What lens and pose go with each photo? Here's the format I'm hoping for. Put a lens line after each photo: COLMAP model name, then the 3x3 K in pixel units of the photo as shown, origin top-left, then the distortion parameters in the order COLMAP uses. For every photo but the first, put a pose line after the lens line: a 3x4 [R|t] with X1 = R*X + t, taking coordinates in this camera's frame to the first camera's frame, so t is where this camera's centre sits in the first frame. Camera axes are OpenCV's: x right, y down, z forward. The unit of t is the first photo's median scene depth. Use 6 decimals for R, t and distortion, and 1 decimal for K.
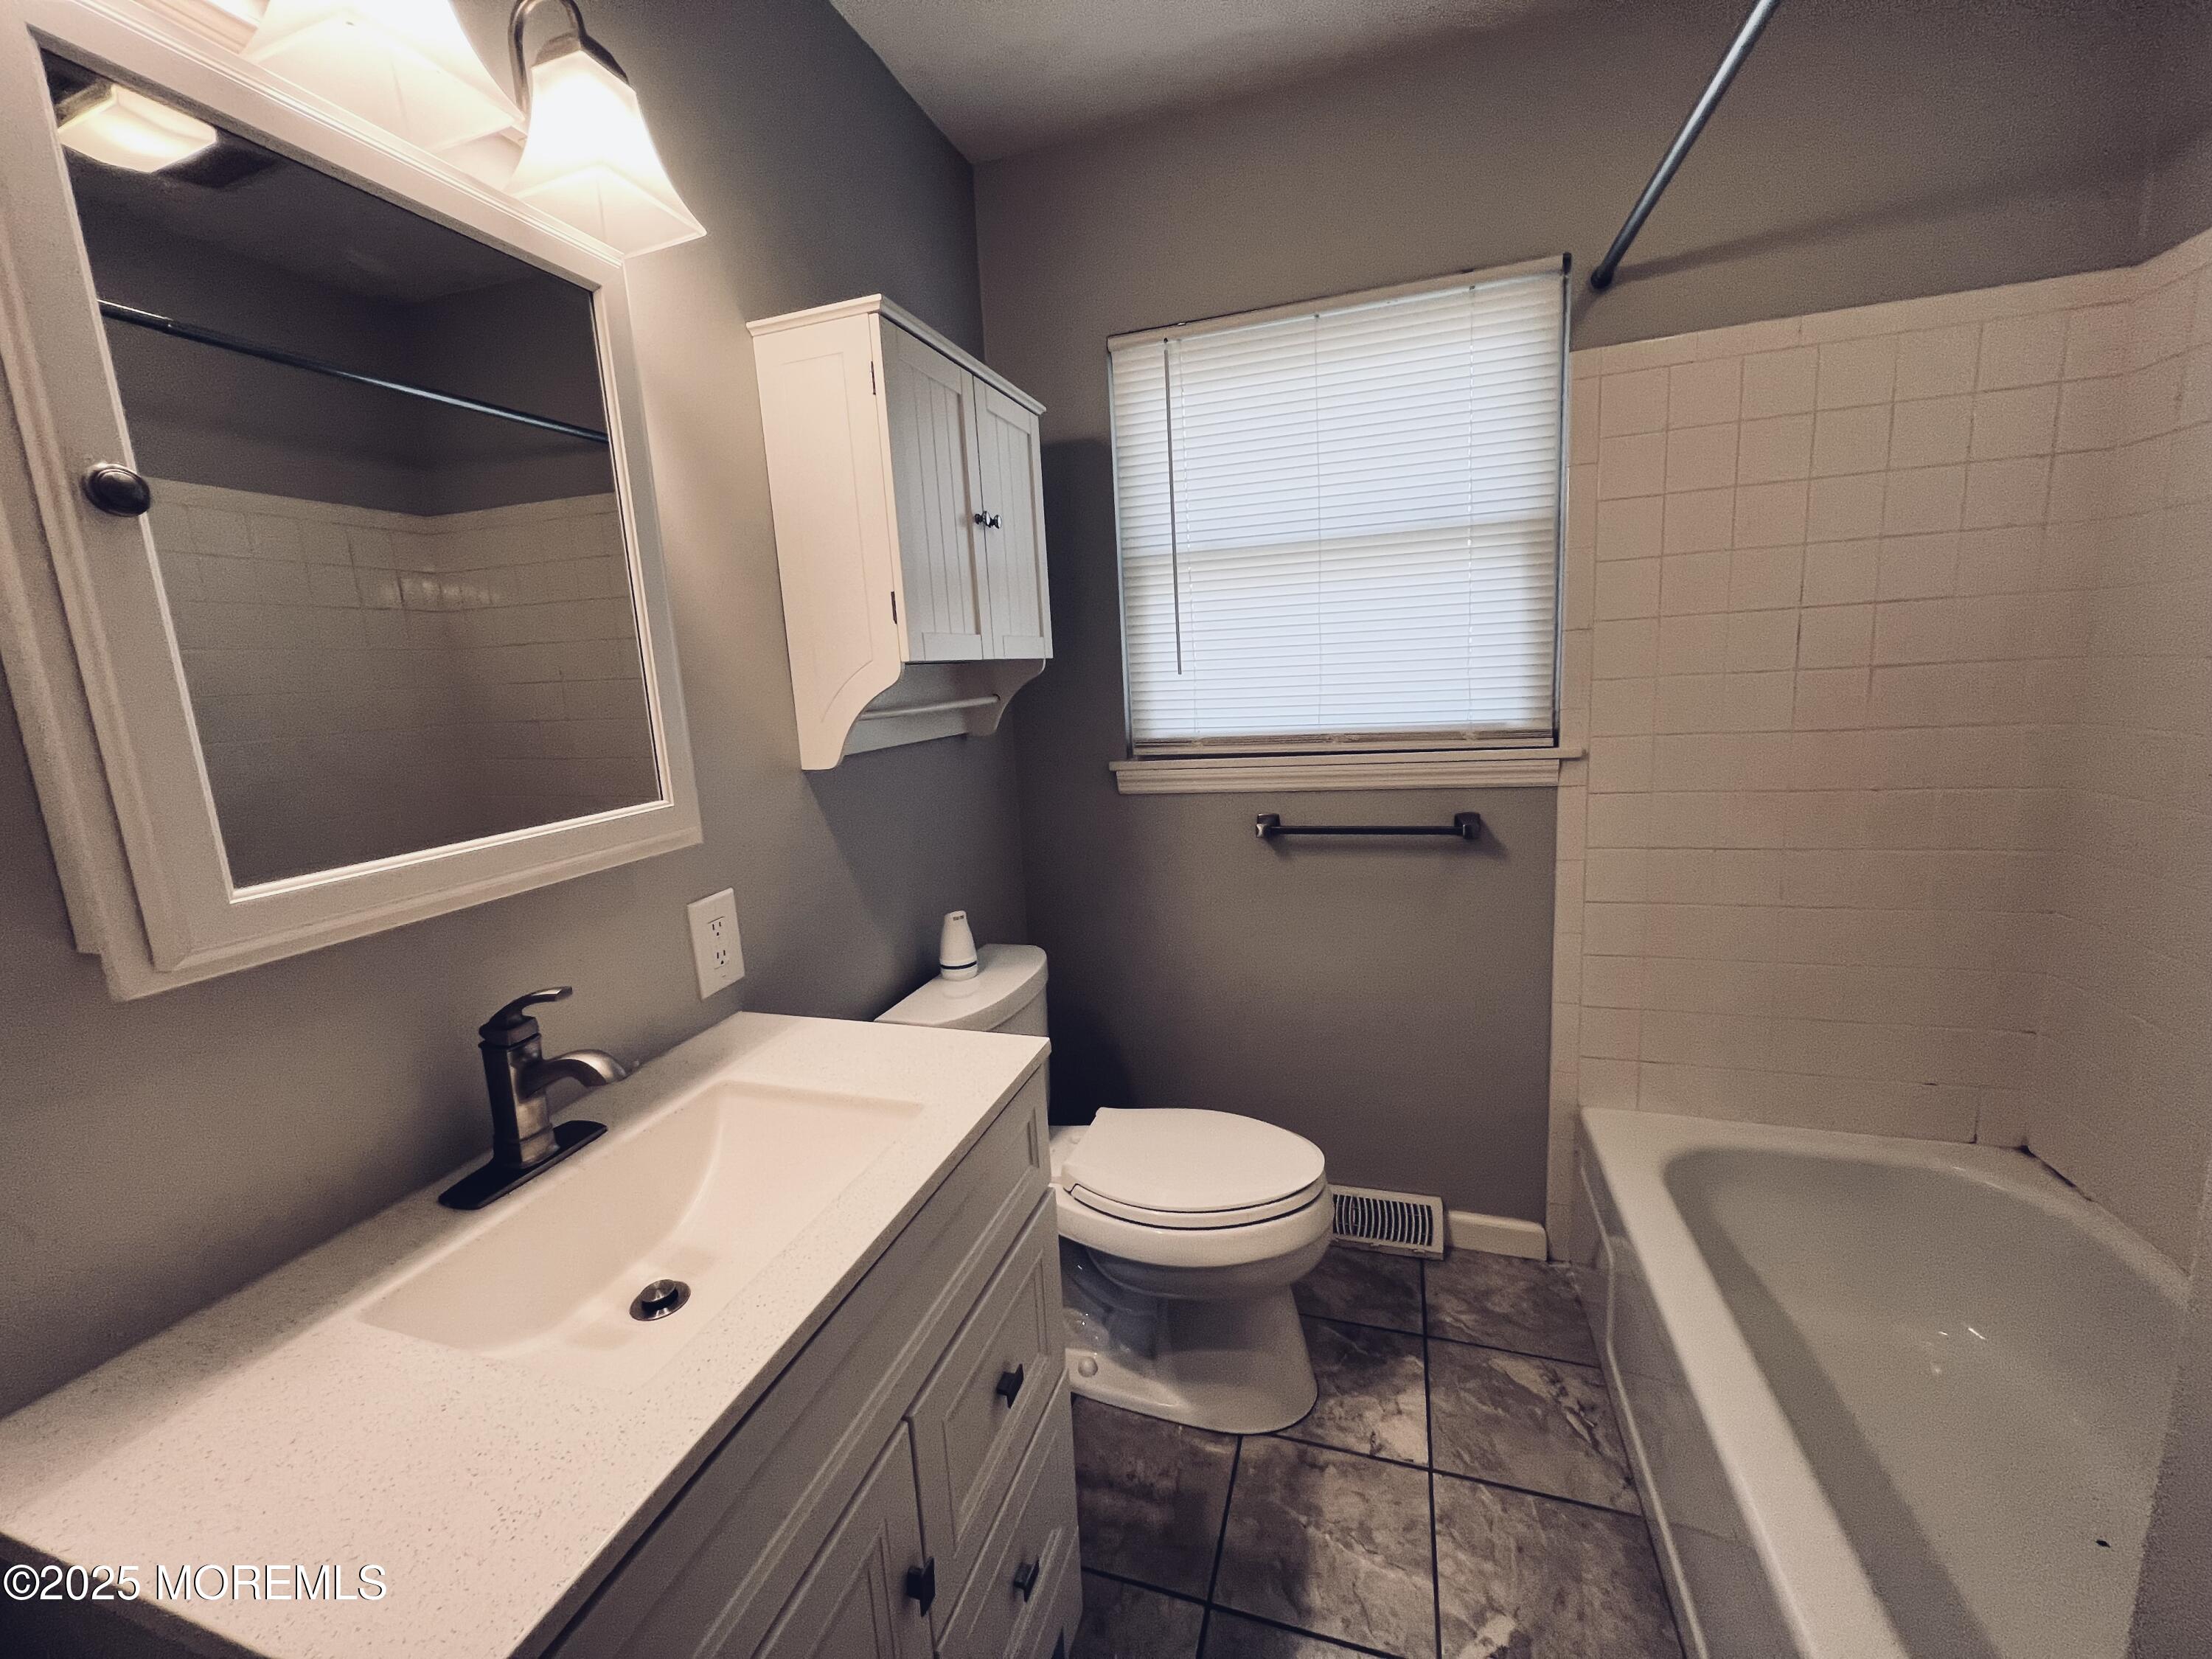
lens RADIAL K [[886.5, 0, 1098.1], [0, 886.5, 822.7], [0, 0, 1]] dist [0.018407, -0.000336]
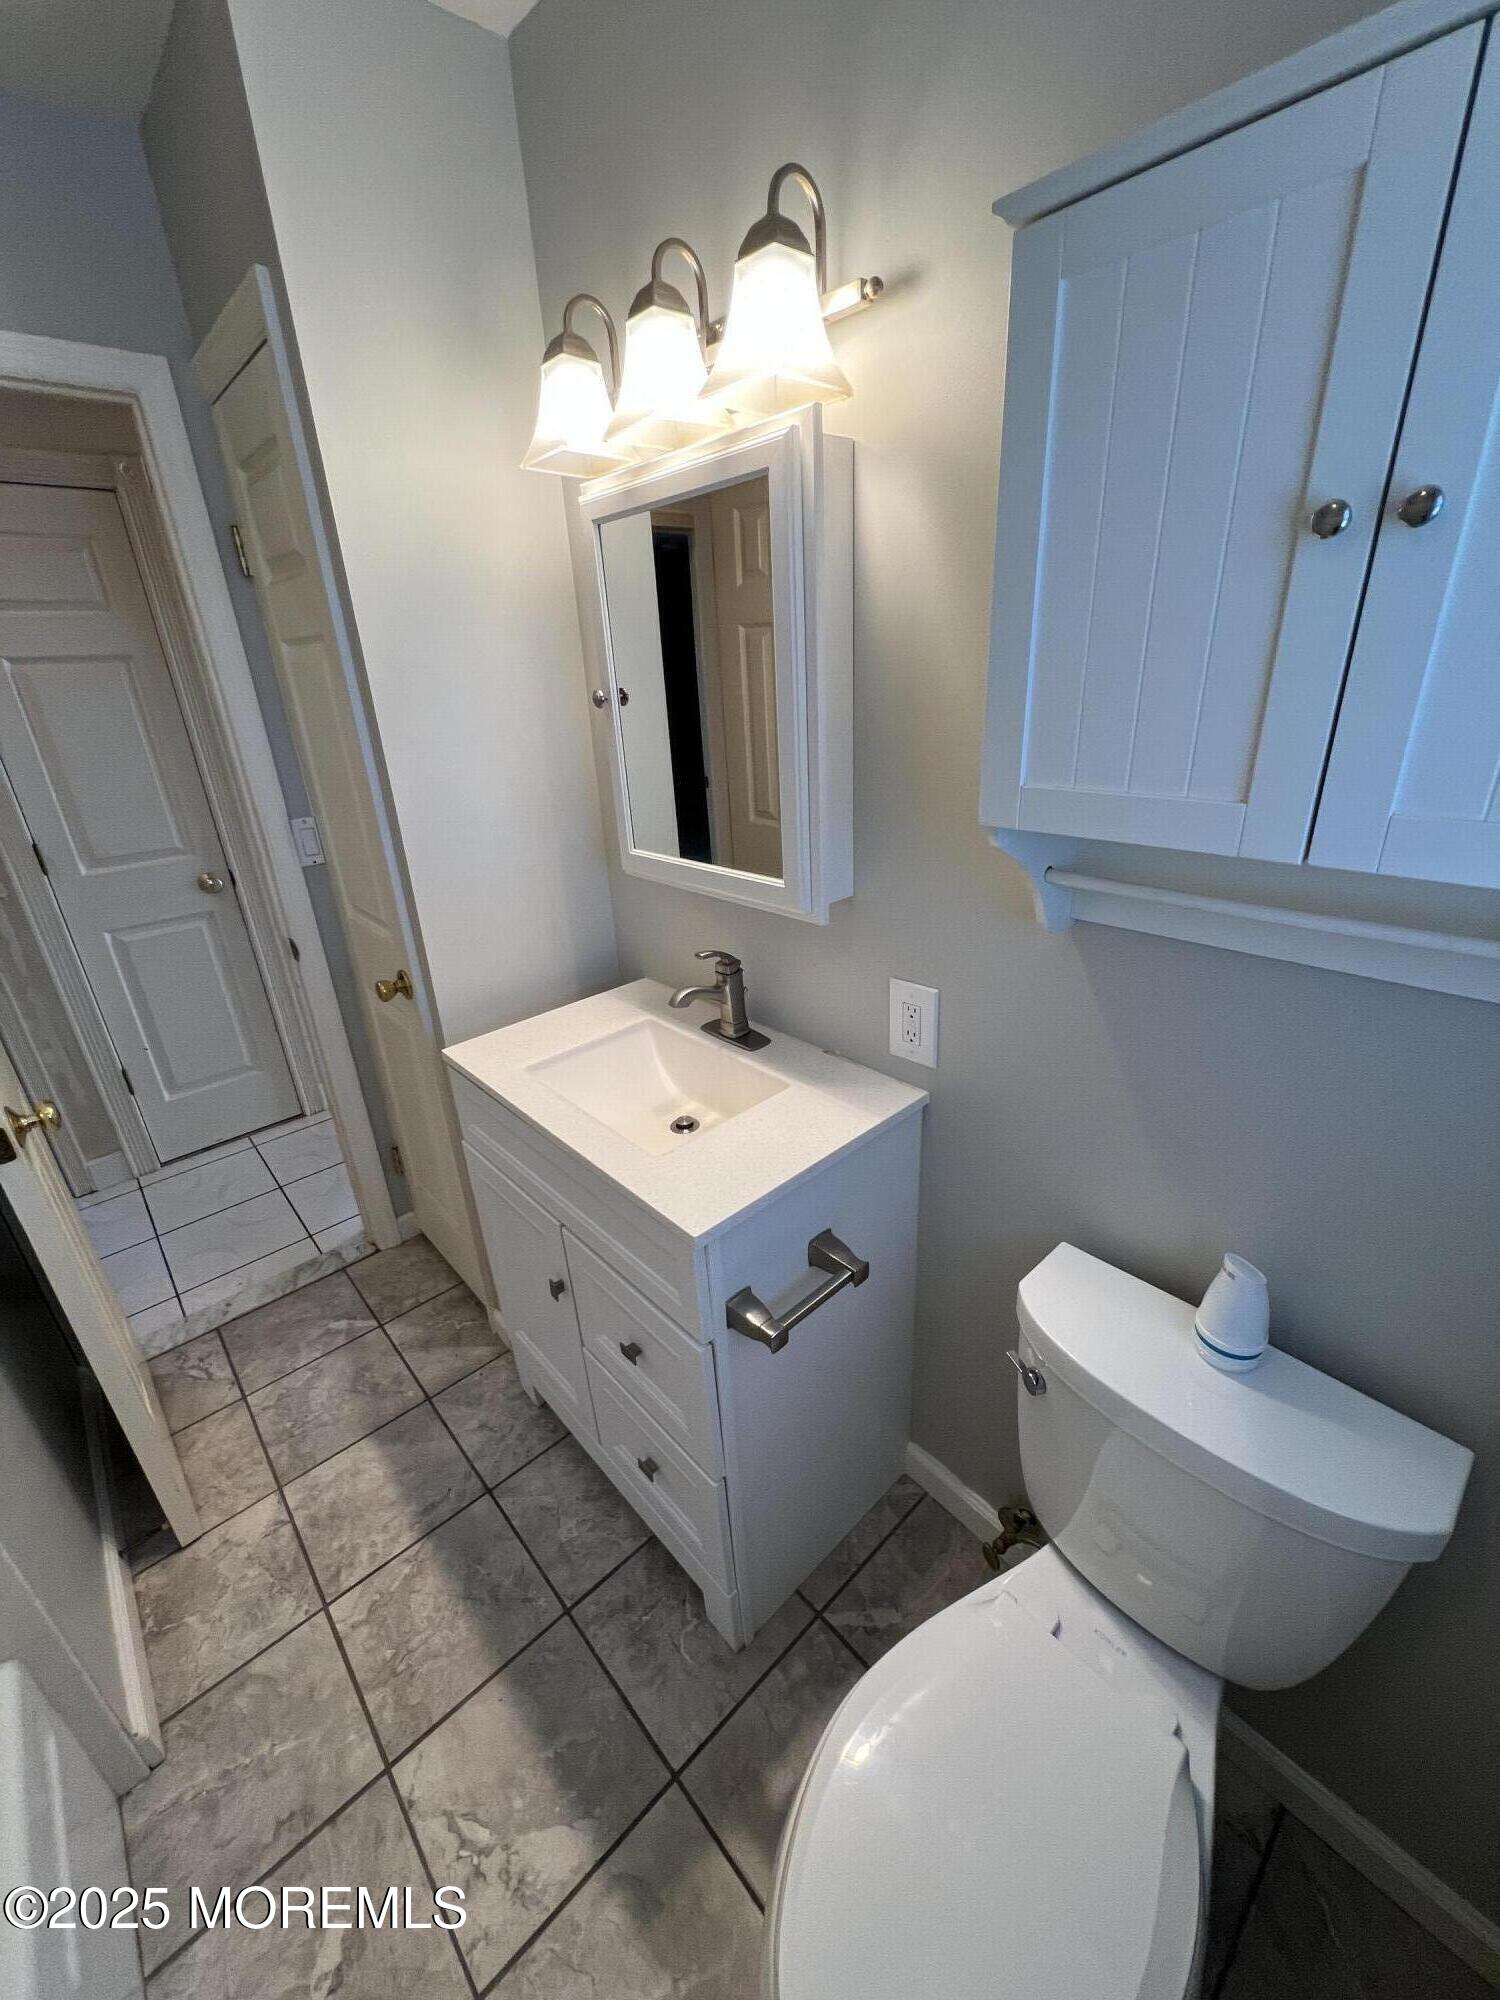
lens RADIAL K [[801.6, 0, 748.0], [0, 801.6, 998.4], [0, 0, 1]] dist [0.018407, -0.000336]
pose [[-0.485420, 0.415297, -0.769348, 0.547133], [-0.070381, 0.858559, 0.507861, -0.485789], [0.871444, 0.300673, -0.387533, 1.473013]]
